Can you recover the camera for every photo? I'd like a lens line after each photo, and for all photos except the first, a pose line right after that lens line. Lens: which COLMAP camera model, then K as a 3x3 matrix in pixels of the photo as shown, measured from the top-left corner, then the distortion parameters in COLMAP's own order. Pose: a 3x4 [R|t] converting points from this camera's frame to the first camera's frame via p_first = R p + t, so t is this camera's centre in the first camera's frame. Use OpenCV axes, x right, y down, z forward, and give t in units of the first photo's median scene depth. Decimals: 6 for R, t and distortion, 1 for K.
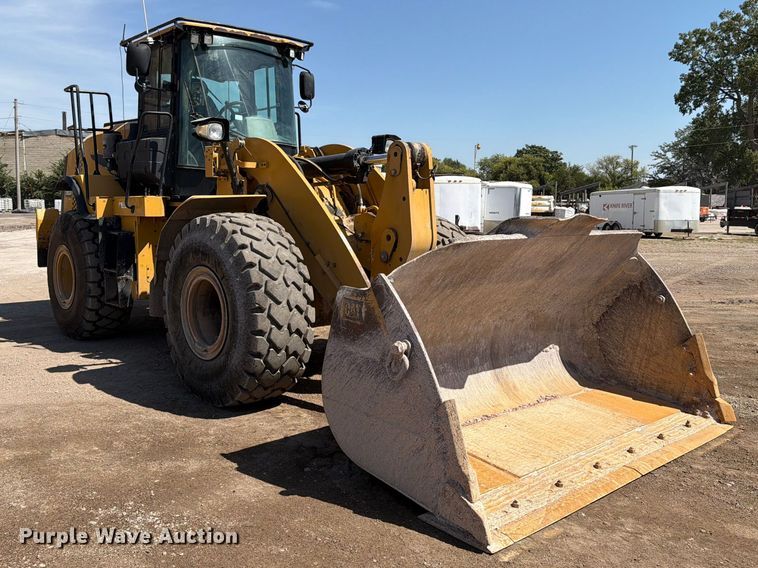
lens RADIAL K [[670.6, 0, 355.5], [0, 670.6, 265.7], [0, 0, 1]] dist [0.006517, -0.016219]
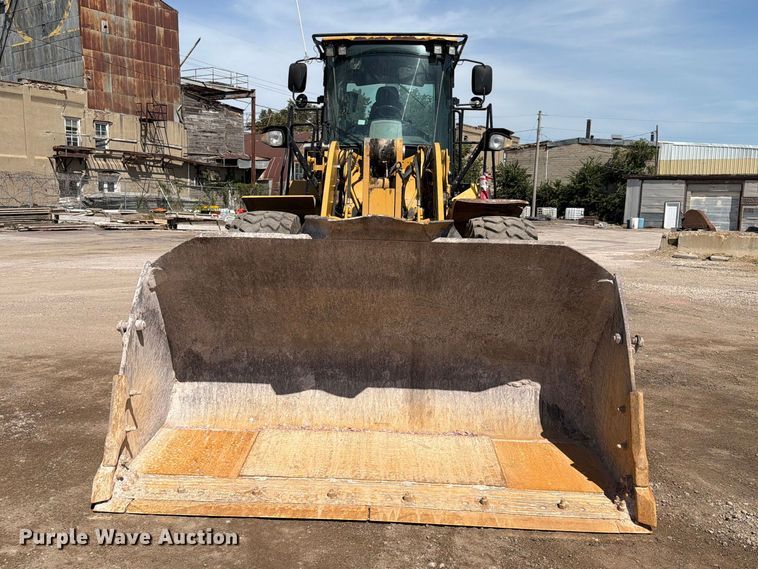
lens RADIAL K [[692.8, 0, 366.7], [0, 692.8, 307.4], [0, 0, 1]] dist [0.010729, 0.000000]
pose [[0.736411, 0.108298, -0.667810, 1.124589], [-0.080221, 0.994119, 0.072753, -0.024889], [0.671761, -0.000004, 0.740768, 0.391529]]
